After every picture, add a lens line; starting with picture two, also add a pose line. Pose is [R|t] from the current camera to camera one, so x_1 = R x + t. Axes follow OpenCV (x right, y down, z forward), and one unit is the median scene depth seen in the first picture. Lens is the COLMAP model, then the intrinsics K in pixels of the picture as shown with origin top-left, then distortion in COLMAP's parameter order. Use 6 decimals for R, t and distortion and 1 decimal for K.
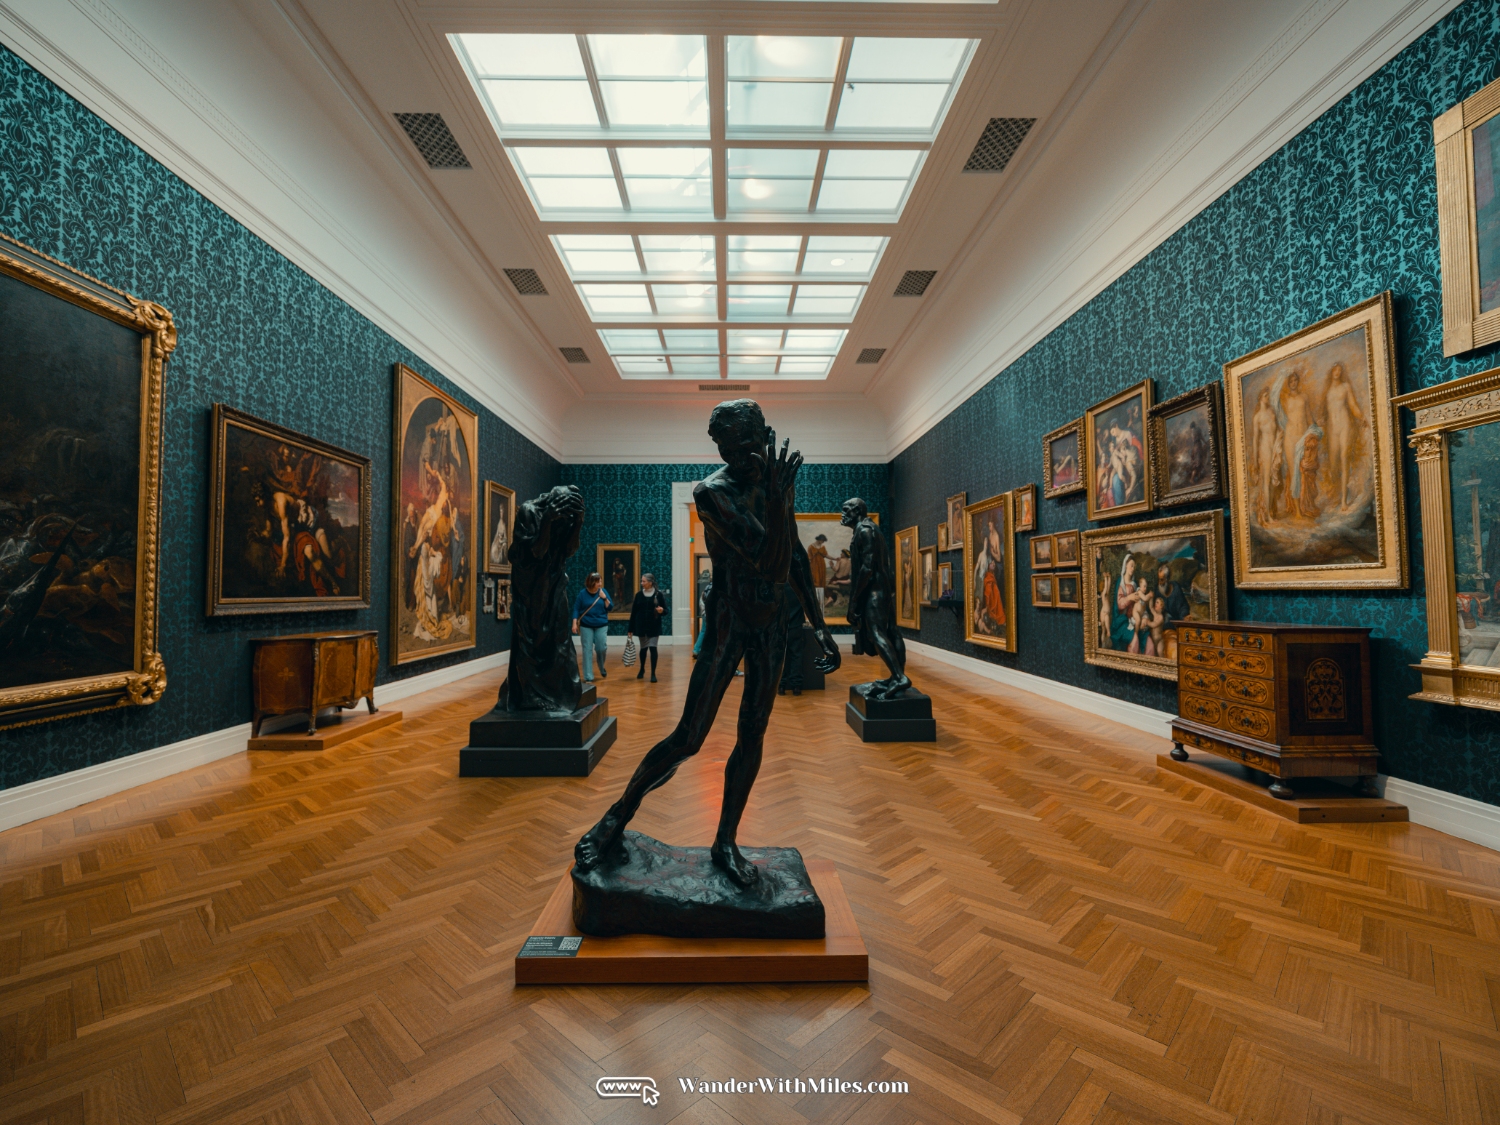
lens RADIAL K [[690.1, 0, 745.0], [0, 690.1, 561.7], [0, 0, 1]] dist [-0.001047, 0.000548]
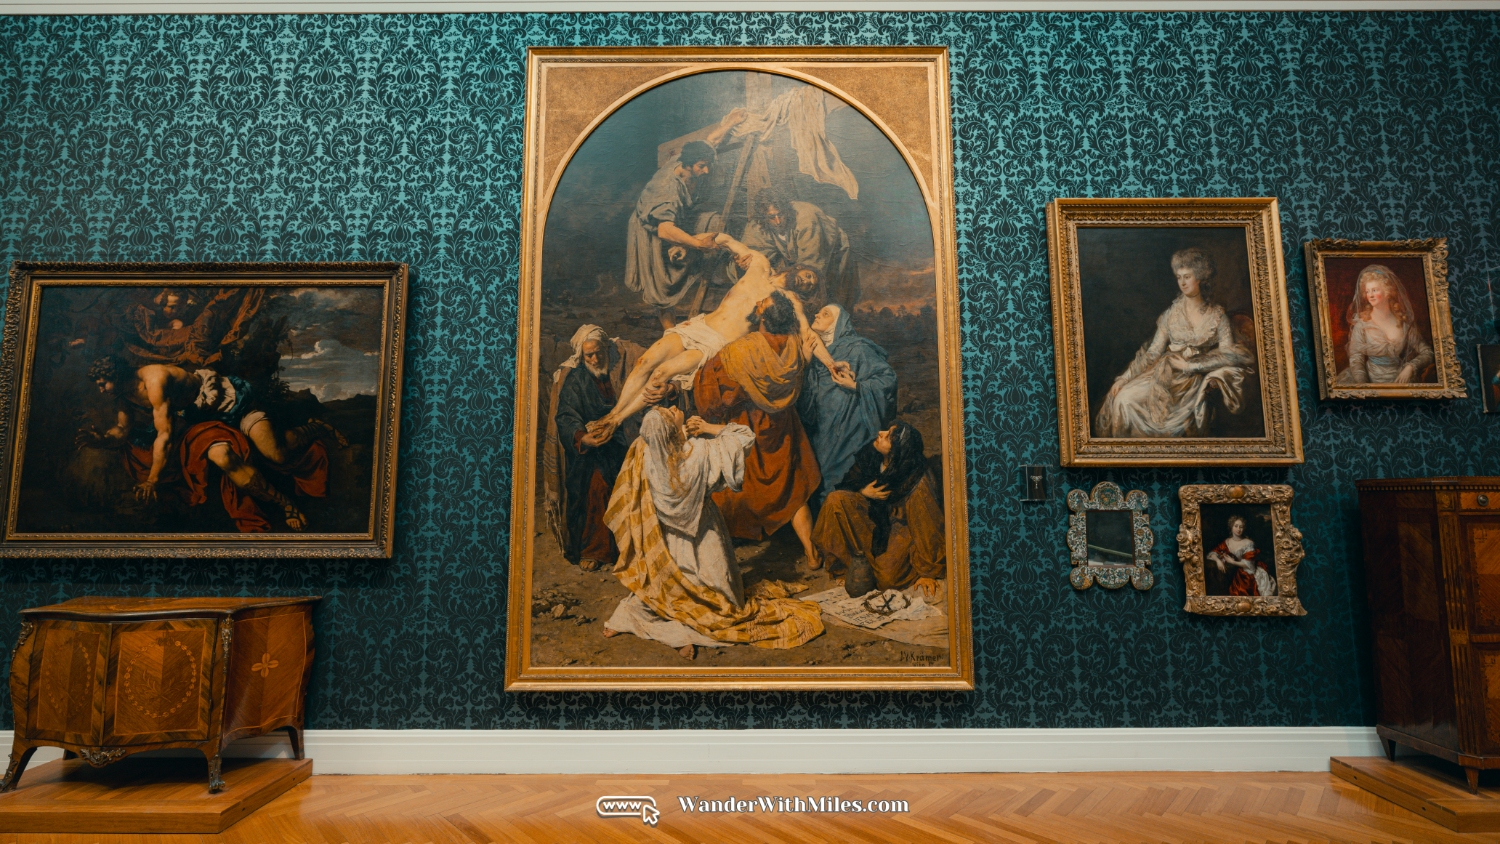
lens RADIAL K [[722.1, 0, 749.4], [0, 722.1, 419.6], [0, 0, 1]] dist [0.001156, 0.000704]
pose [[-0.026304, -0.118444, -0.992612, -0.034884], [0.042784, 0.991913, -0.119494, 0.049024], [0.998738, -0.045611, -0.021023, 1.472026]]
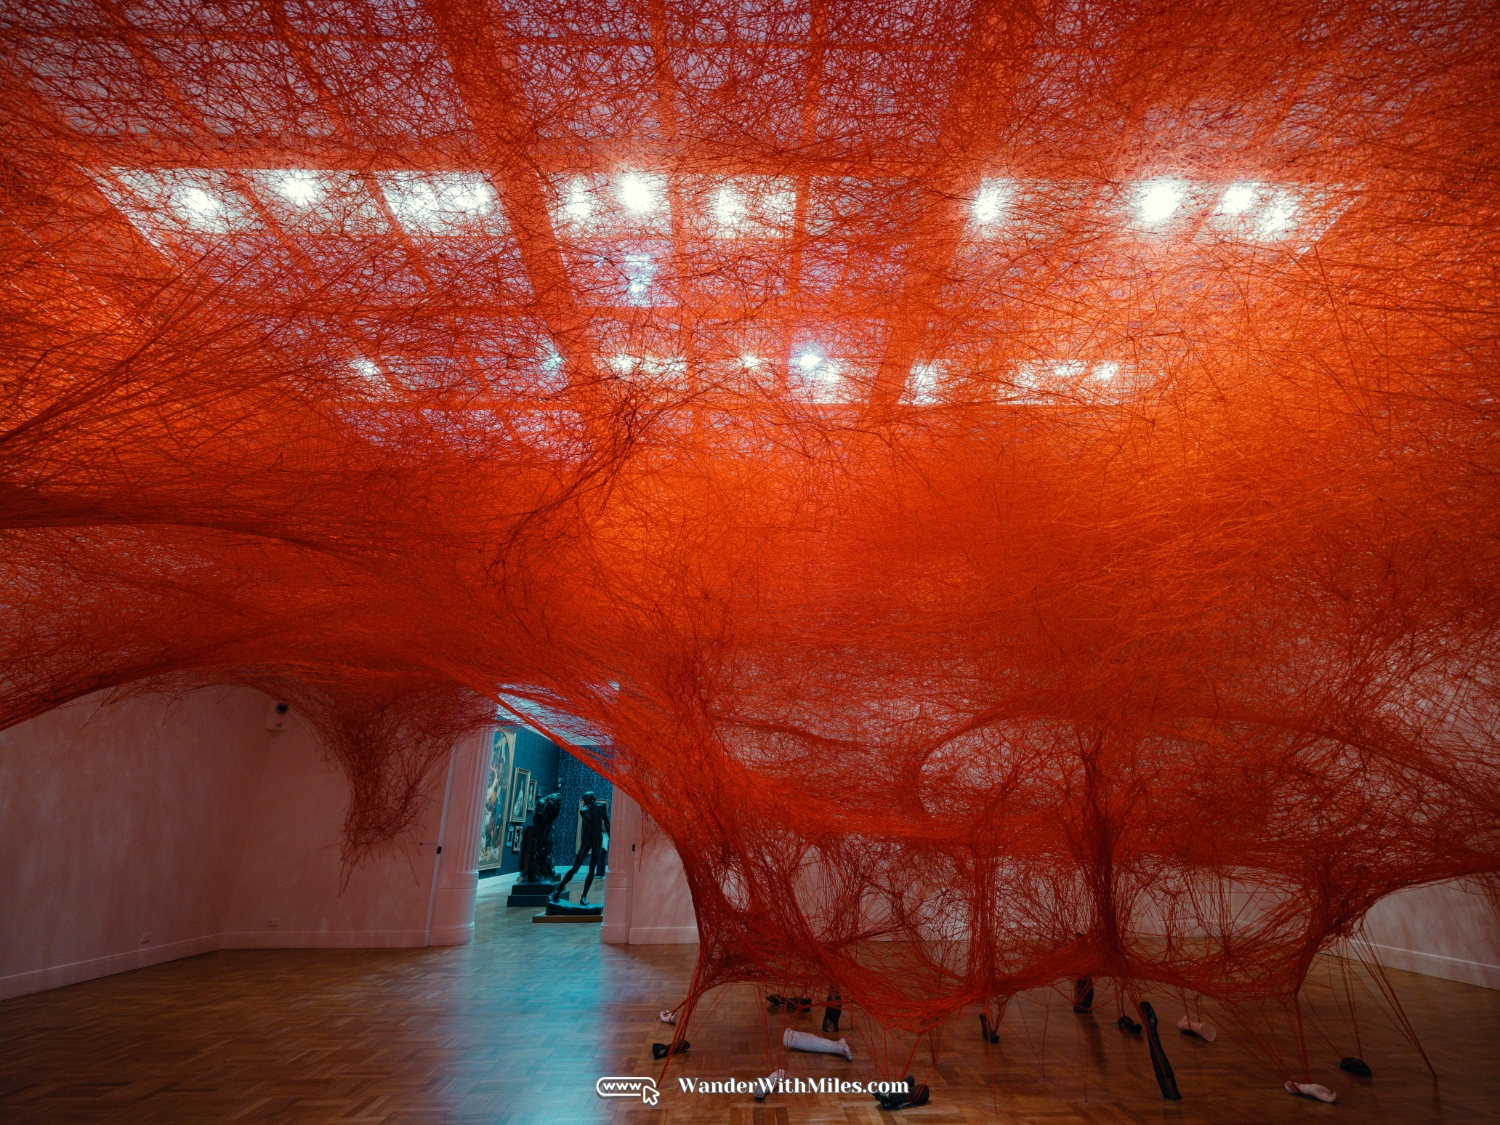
lens RADIAL K [[690.1, 0, 747.6], [0, 690.1, 565.1], [0, 0, 1]] dist [-0.001047, 0.000548]
pose [[0.999975, 0.001582, -0.006954, 0.414890], [-0.003712, 0.948031, -0.318155, -0.082512], [0.006089, 0.318173, 0.948013, -1.504611]]
